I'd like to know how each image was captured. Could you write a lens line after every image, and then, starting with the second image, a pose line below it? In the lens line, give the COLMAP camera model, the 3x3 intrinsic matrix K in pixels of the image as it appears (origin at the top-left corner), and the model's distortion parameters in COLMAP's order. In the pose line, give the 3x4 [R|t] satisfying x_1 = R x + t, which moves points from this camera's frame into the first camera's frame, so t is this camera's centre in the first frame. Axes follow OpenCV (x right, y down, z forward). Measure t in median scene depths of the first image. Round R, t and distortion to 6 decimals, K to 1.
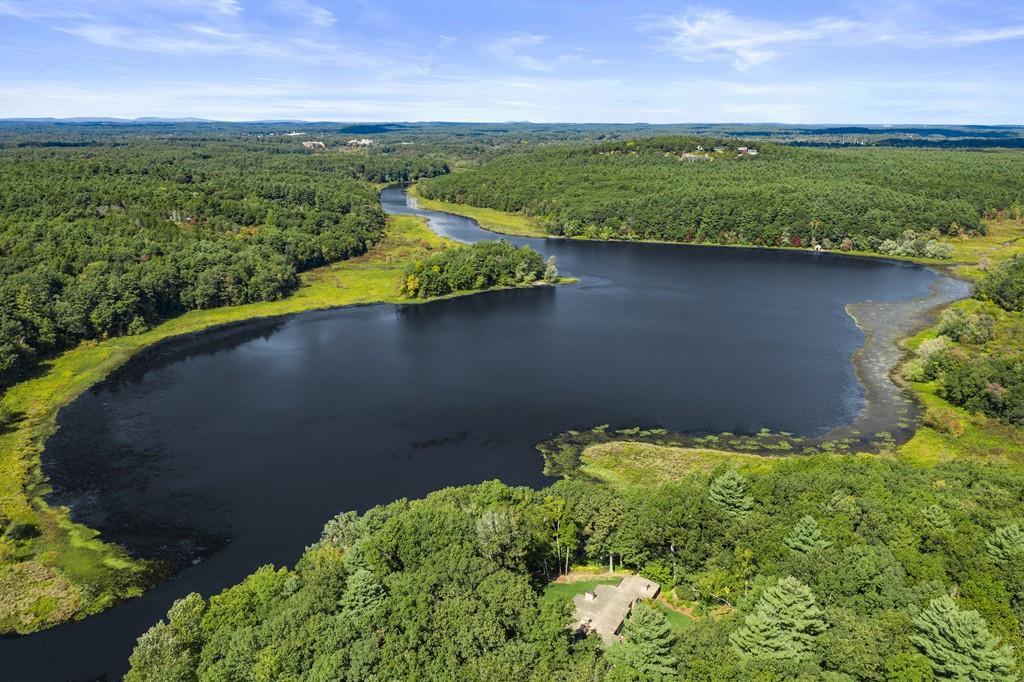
lens RADIAL K [[802.4, 0, 512.0], [0, 802.4, 341.0], [0, 0, 1]] dist [0.001325, 0.004759]
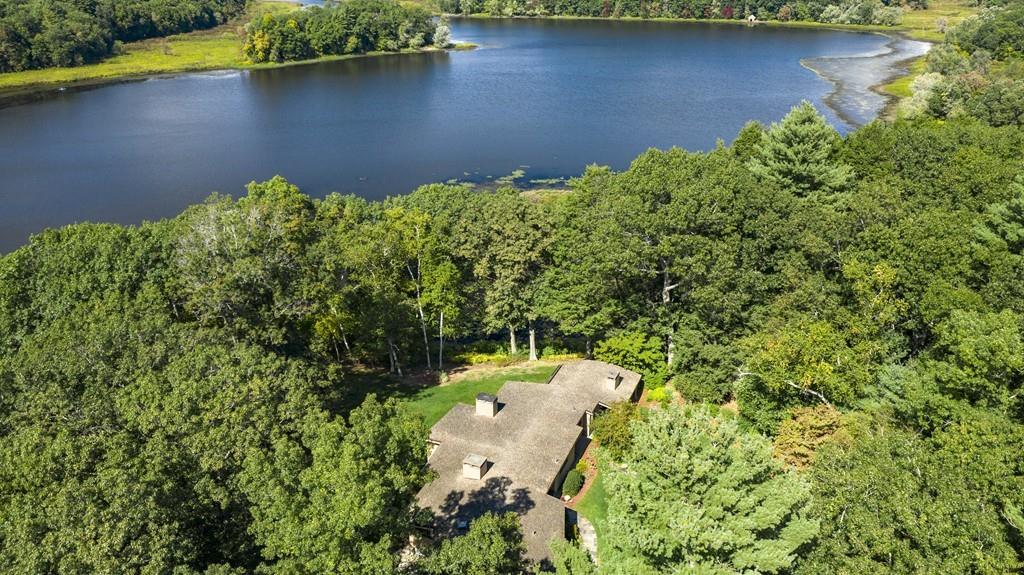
lens RADIAL K [[806.0, 0, 512.0], [0, 806.0, 287.5], [0, 0, 1]] dist [-0.000896, 0.006184]
pose [[0.993134, -0.045530, 0.107763, 0.020673], [0.030233, 0.989753, 0.139554, 0.060191], [-0.113012, -0.135338, 0.984333, 0.180108]]
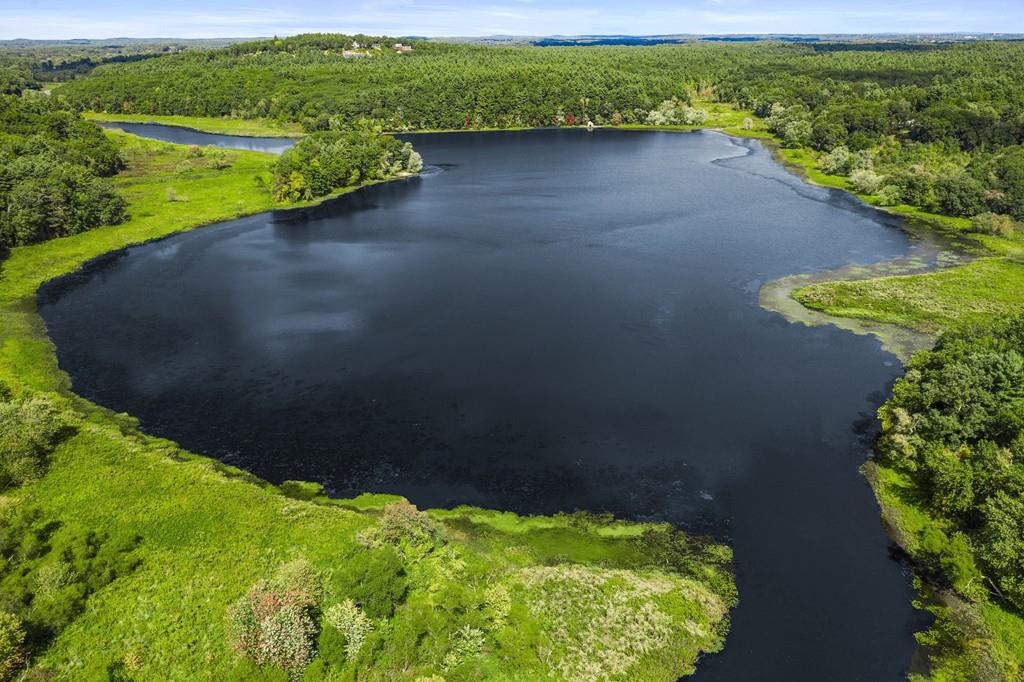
lens RADIAL K [[802.4, 0, 512.0], [0, 802.4, 341.0], [0, 0, 1]] dist [0.001325, 0.004759]
pose [[0.864016, -0.189159, 0.466579, -0.339138], [0.142931, 0.980764, 0.132937, 0.007854], [-0.482750, -0.048171, 0.874432, 0.186125]]
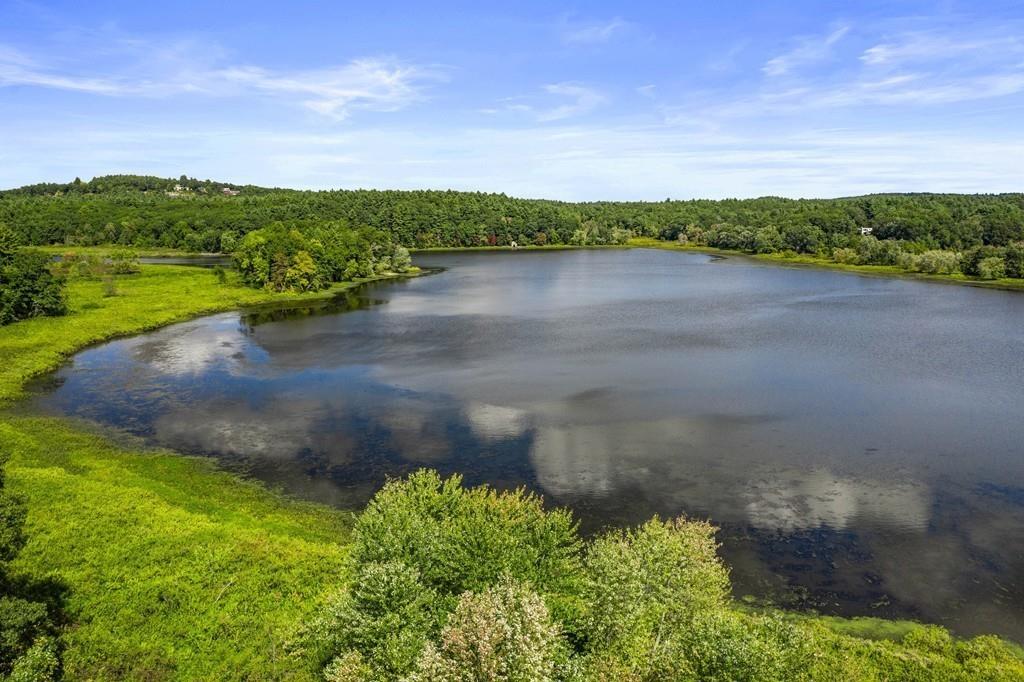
lens RADIAL K [[802.4, 0, 512.0], [0, 802.4, 341.0], [0, 0, 1]] dist [0.001325, 0.004759]
pose [[0.694930, -0.118443, 0.709255, -0.434695], [0.189612, 0.981616, -0.021856, 0.023190], [-0.693627, 0.149672, 0.704613, 0.489997]]
